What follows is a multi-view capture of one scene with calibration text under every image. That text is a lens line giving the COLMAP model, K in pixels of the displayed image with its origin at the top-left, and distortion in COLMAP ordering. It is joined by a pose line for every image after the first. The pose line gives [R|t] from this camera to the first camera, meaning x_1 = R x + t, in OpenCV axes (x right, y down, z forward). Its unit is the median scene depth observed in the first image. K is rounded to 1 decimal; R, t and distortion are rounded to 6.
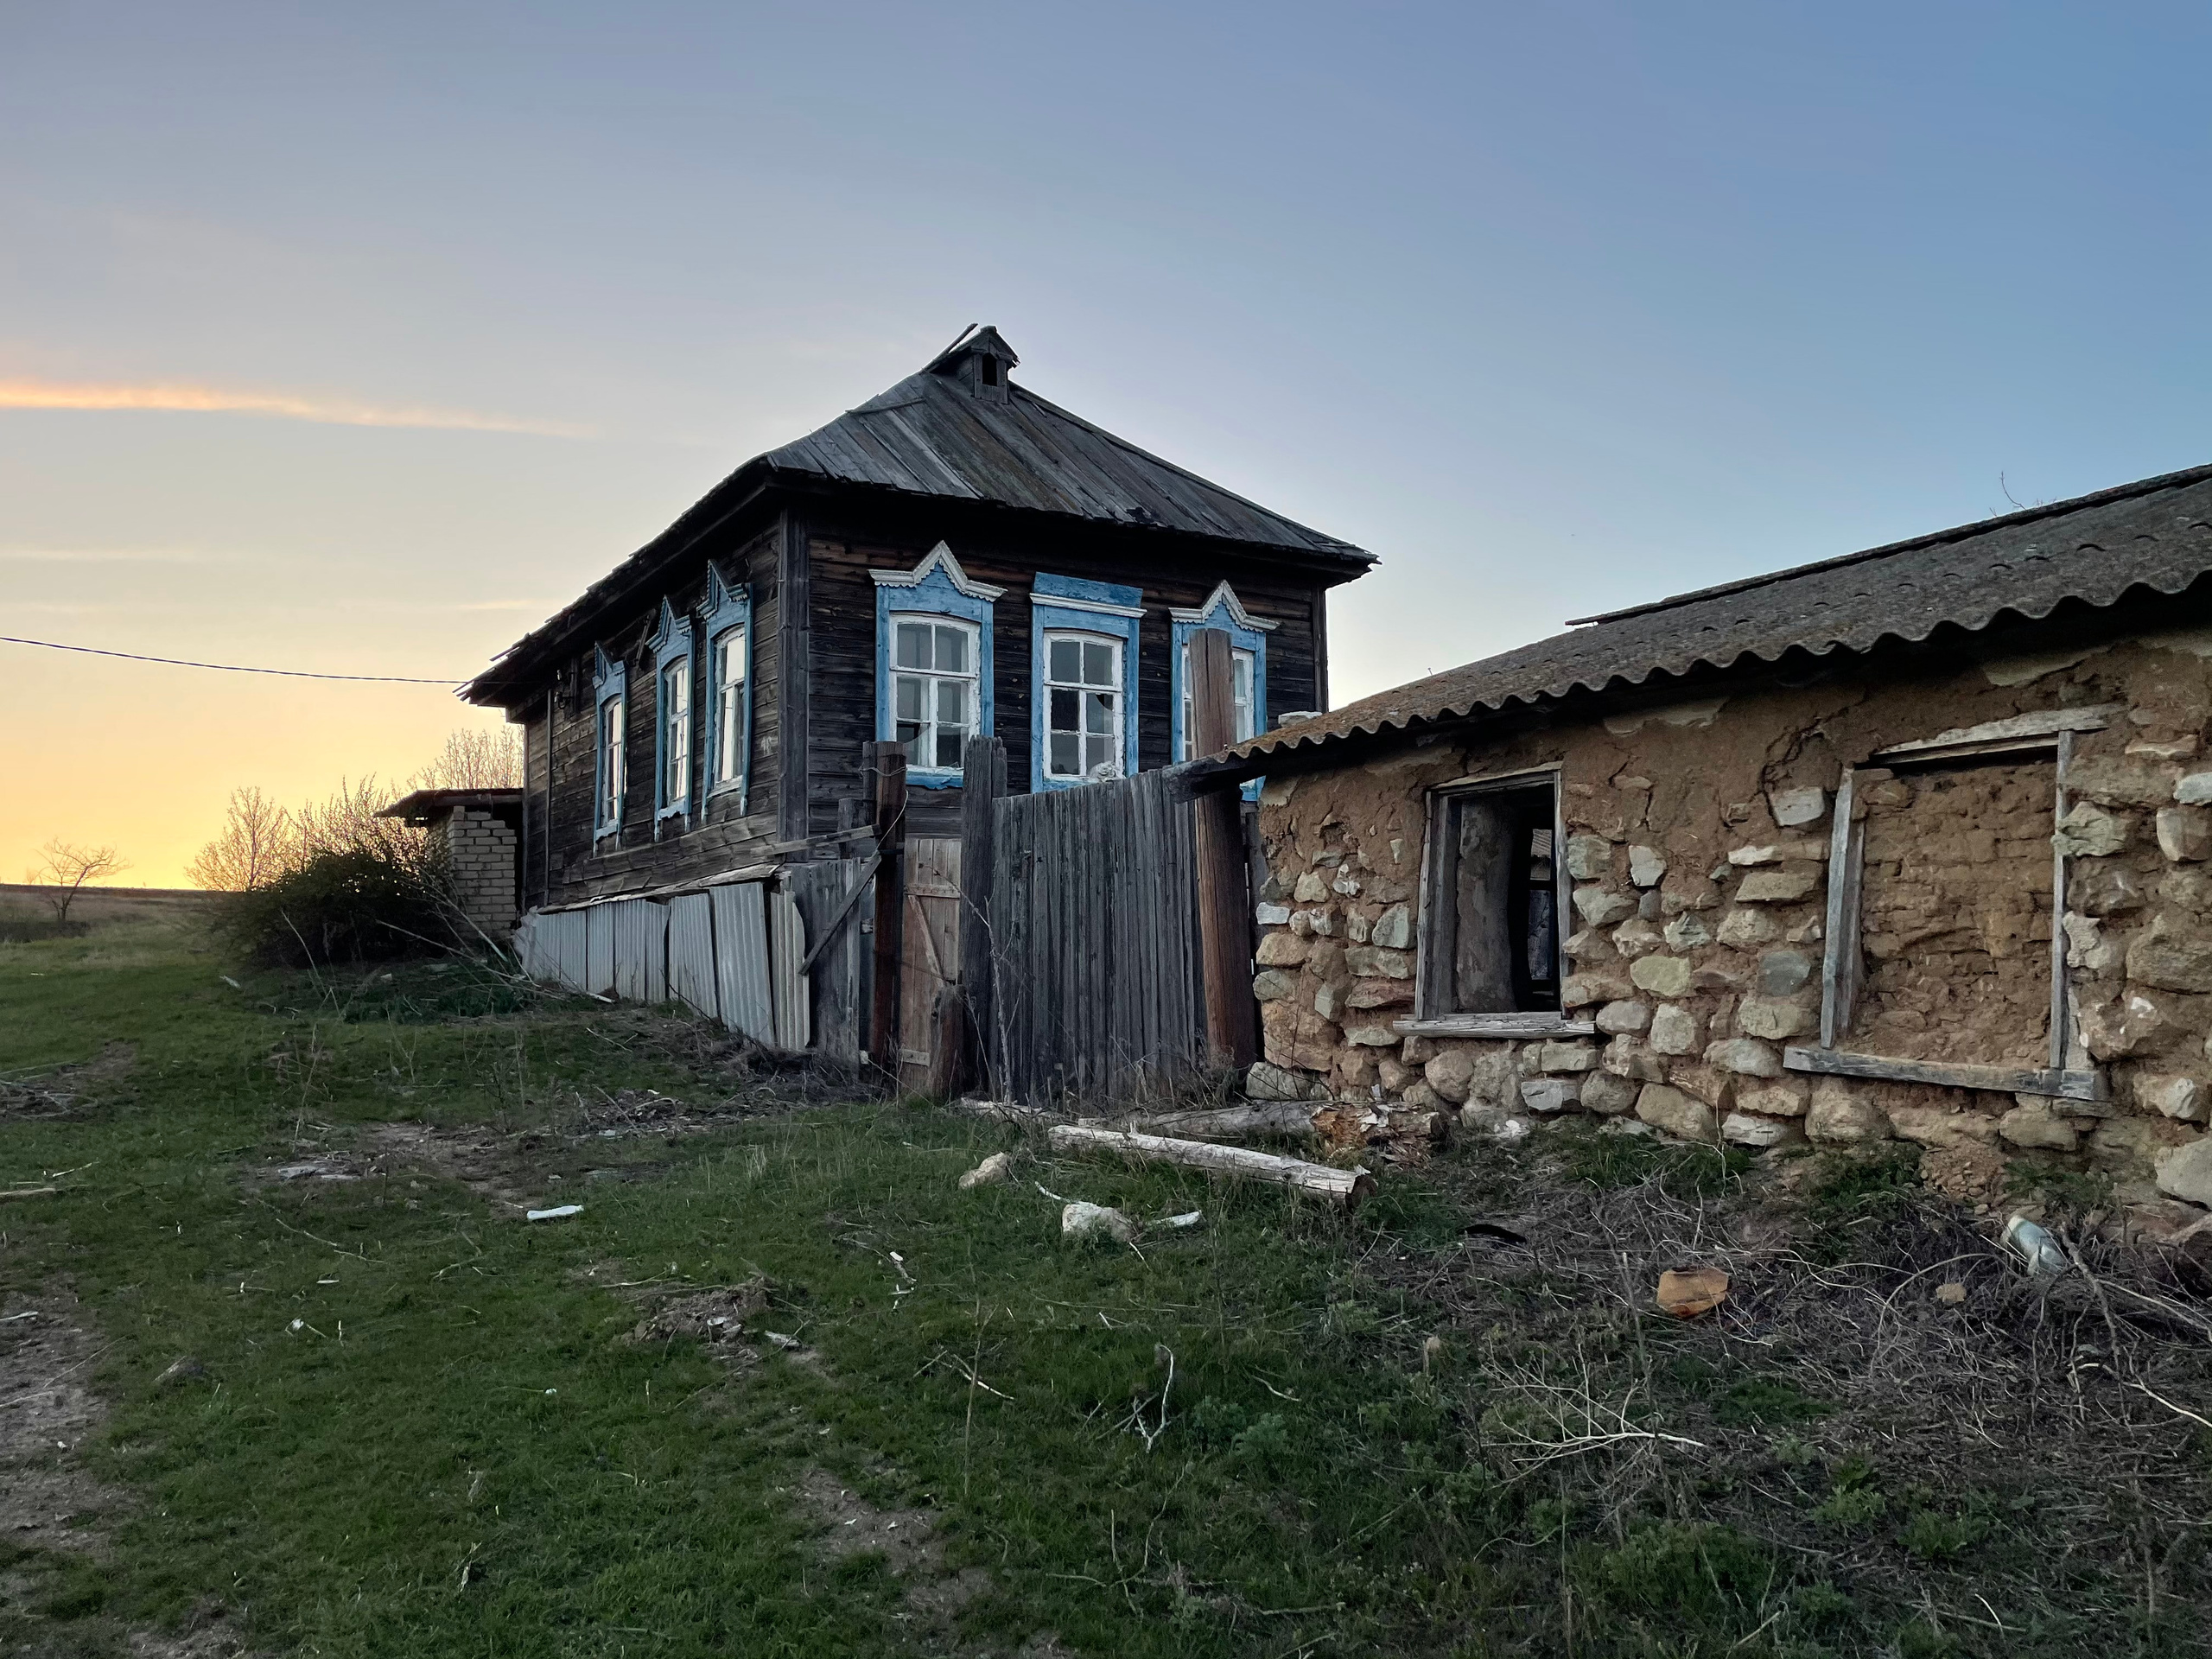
lens RADIAL K [[1657.8, 0, 1167.6], [0, 1657.8, 849.2], [0, 0, 1]] dist [0.004261, -0.000843]
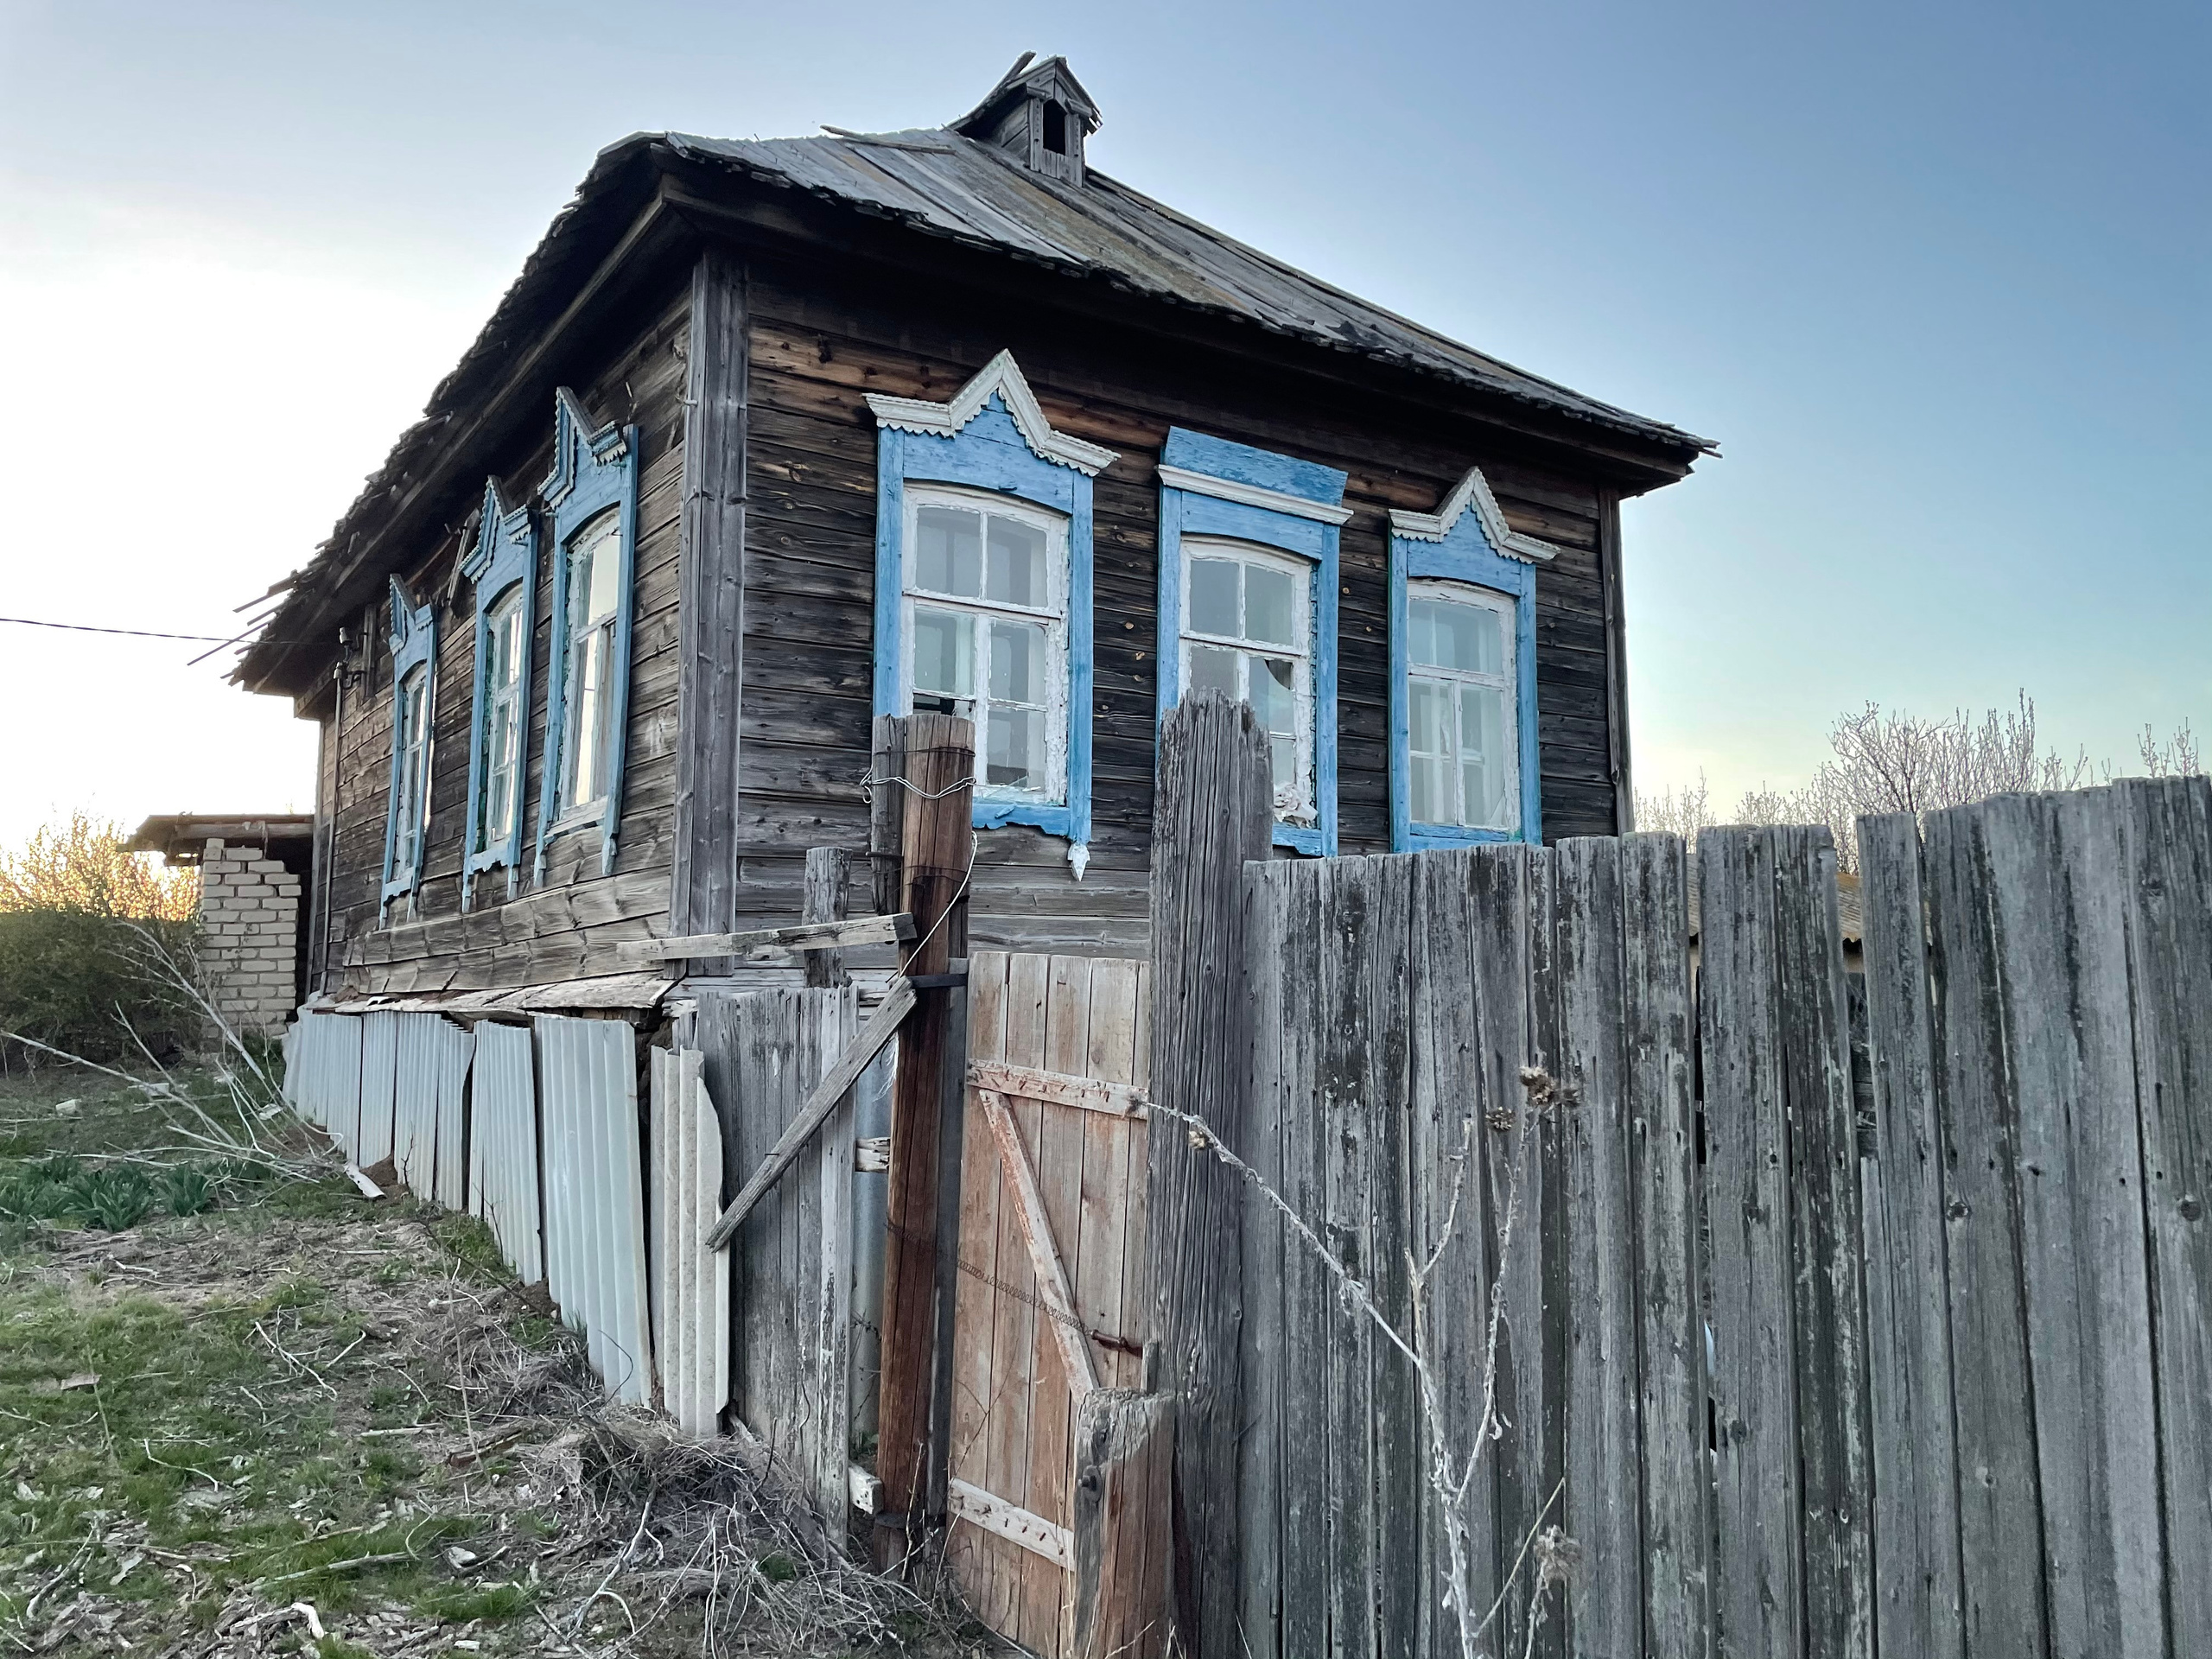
lens RADIAL K [[1641.2, 0, 1106.0], [0, 1641.2, 829.5], [0, 0, 1]] dist [0.033642, -0.050341]
pose [[0.999824, 0.015654, 0.010305, -0.105165], [-0.015296, 0.999308, -0.033898, -0.018612], [-0.010829, 0.033734, 0.999372, 0.479207]]
